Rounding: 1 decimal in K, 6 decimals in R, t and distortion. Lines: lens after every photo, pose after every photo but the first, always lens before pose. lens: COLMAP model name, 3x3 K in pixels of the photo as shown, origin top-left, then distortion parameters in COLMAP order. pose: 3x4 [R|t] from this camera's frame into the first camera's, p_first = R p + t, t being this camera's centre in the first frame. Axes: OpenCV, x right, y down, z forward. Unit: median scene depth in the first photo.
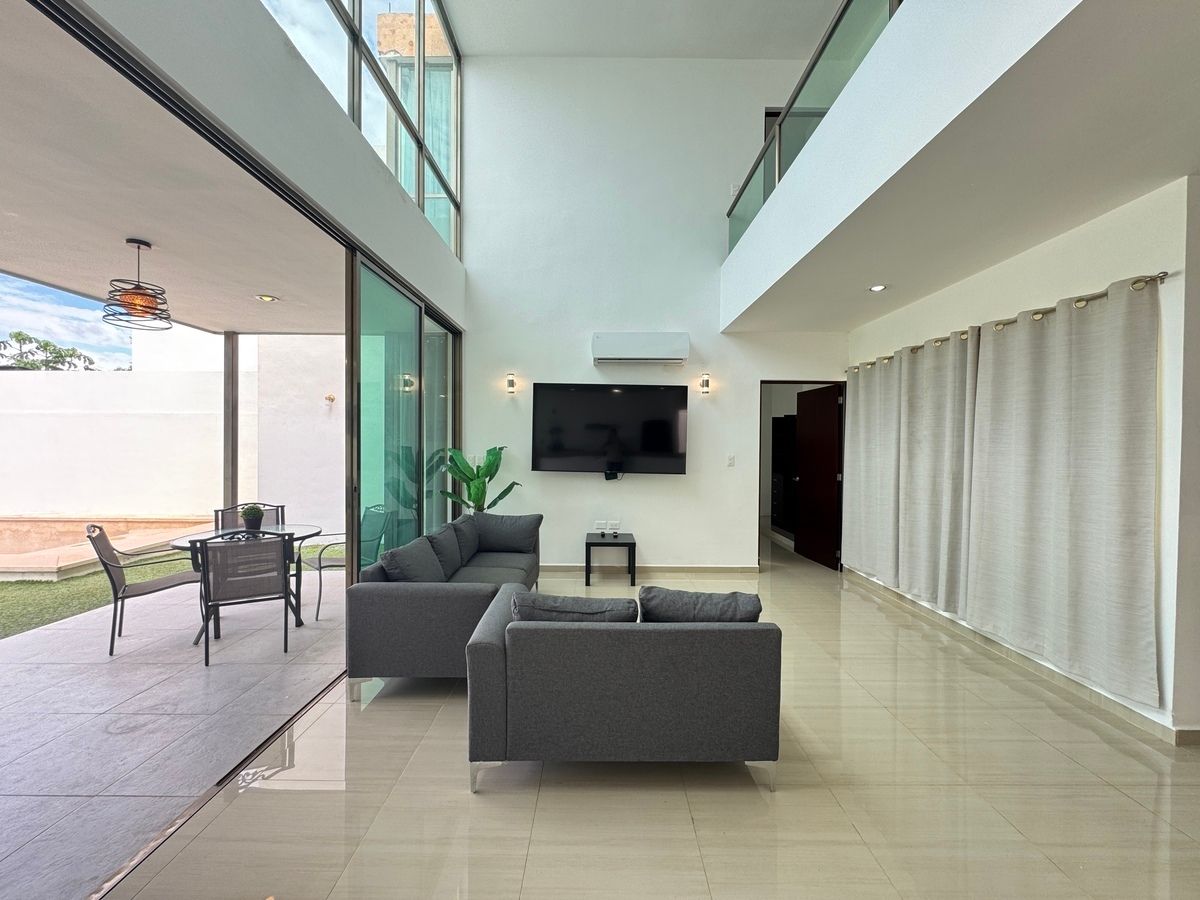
lens RADIAL K [[479.0, 0, 601.1], [0, 479.0, 450.8], [0, 0, 1]] dist [-0.003805, 0.000302]
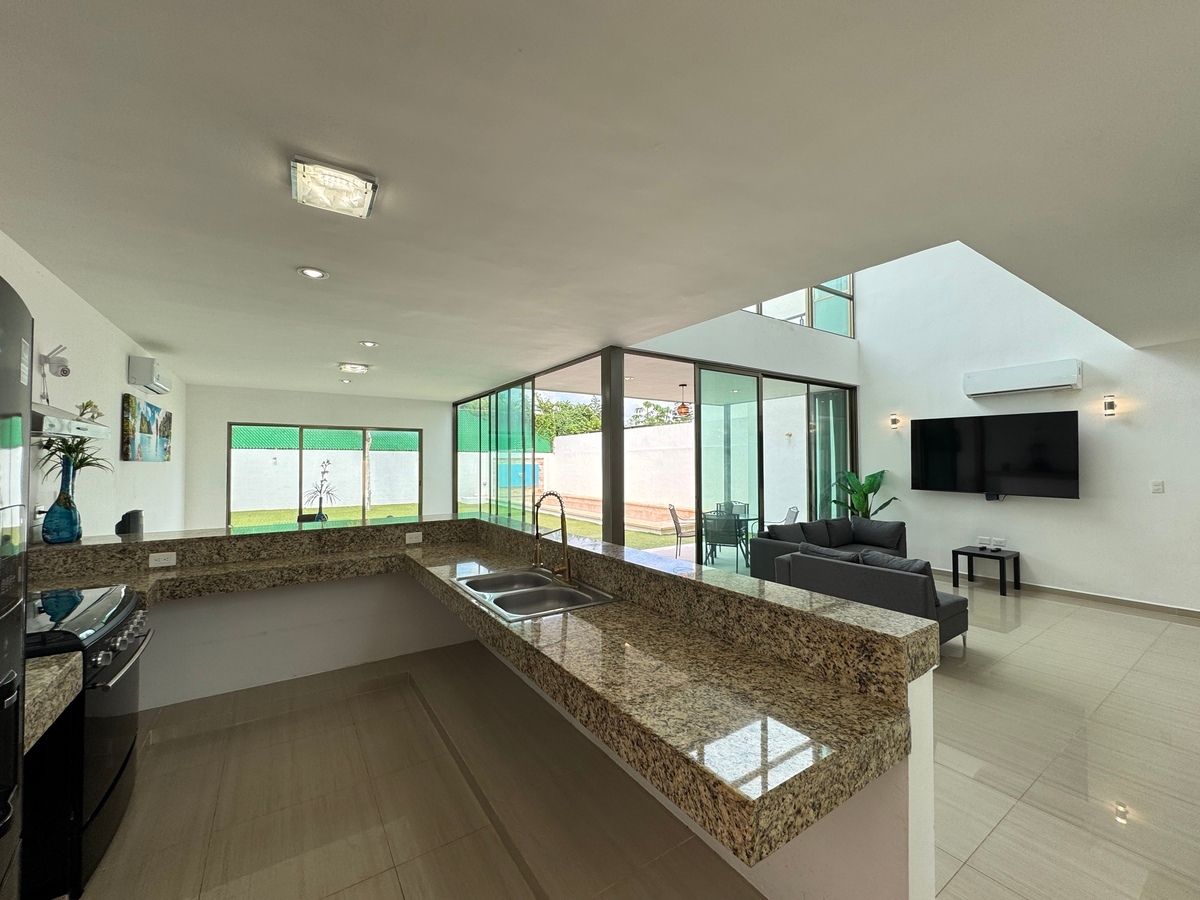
lens RADIAL K [[479.0, 0, 599.5], [0, 479.0, 450.4], [0, 0, 1]] dist [-0.003805, 0.000302]
pose [[0.556062, -0.028648, -0.830647, 0.443261], [-0.001297, 0.999375, -0.035335, -0.015560], [0.831140, 0.020726, 0.555677, -0.382453]]
